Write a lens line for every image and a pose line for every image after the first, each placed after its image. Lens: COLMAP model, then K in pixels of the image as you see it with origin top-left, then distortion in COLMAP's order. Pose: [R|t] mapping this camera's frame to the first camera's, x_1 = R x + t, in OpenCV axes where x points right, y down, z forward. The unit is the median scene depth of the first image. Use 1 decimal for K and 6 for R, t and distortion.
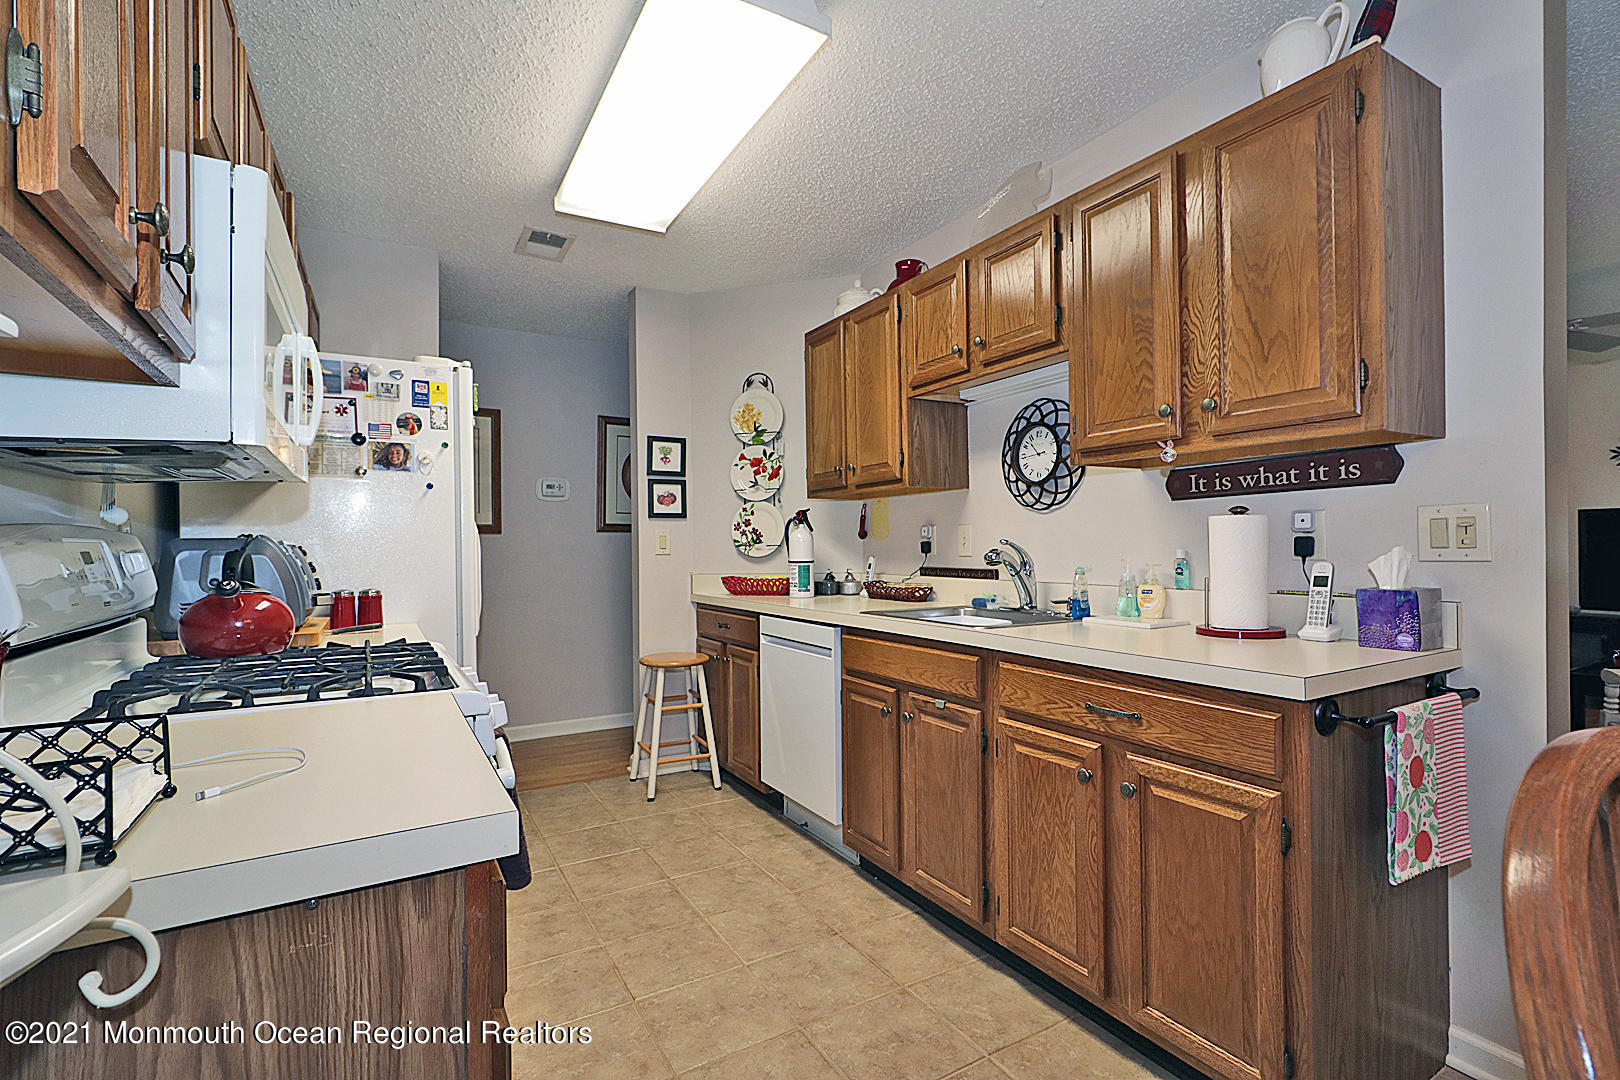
lens RADIAL K [[756.3, 0, 794.5], [0, 756.3, 539.3], [0, 0, 1]] dist [0.004563, -0.000347]
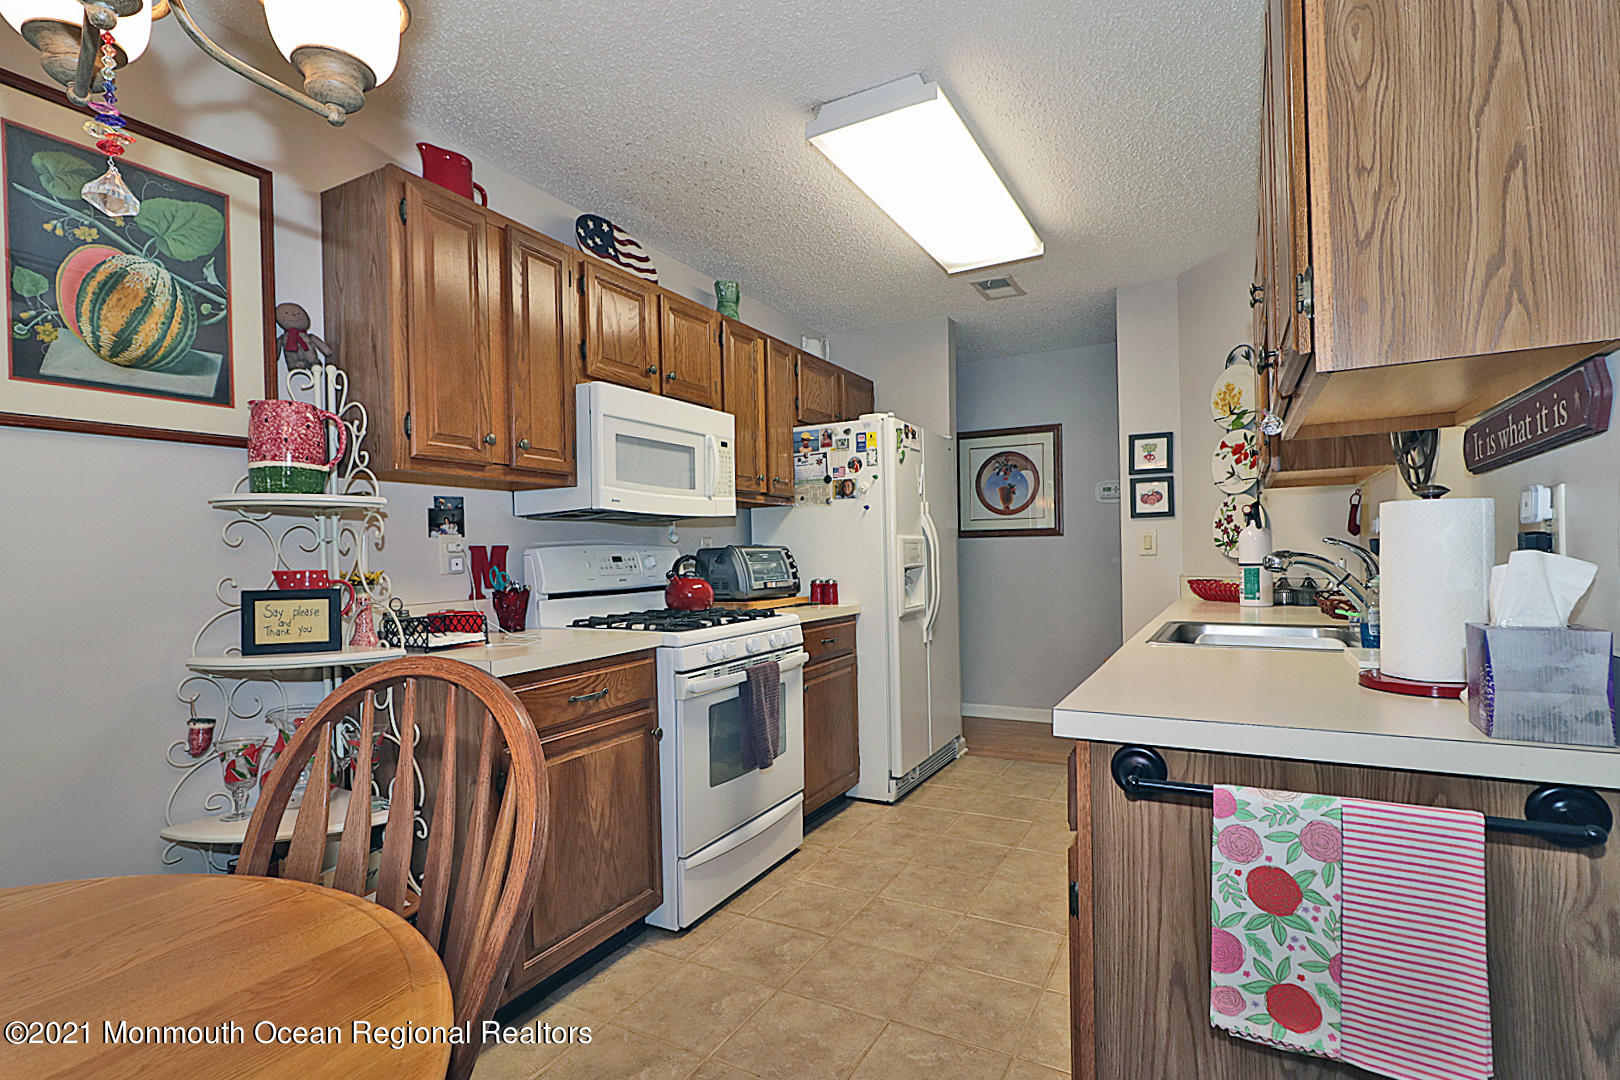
lens RADIAL K [[756.3, 0, 790.5], [0, 756.3, 553.9], [0, 0, 1]] dist [0.004563, -0.000347]
pose [[0.508239, -0.000281, -0.861216, 0.638197], [0.021099, 0.999704, 0.012126, -0.004269], [0.860958, -0.024334, 0.508094, 0.161681]]
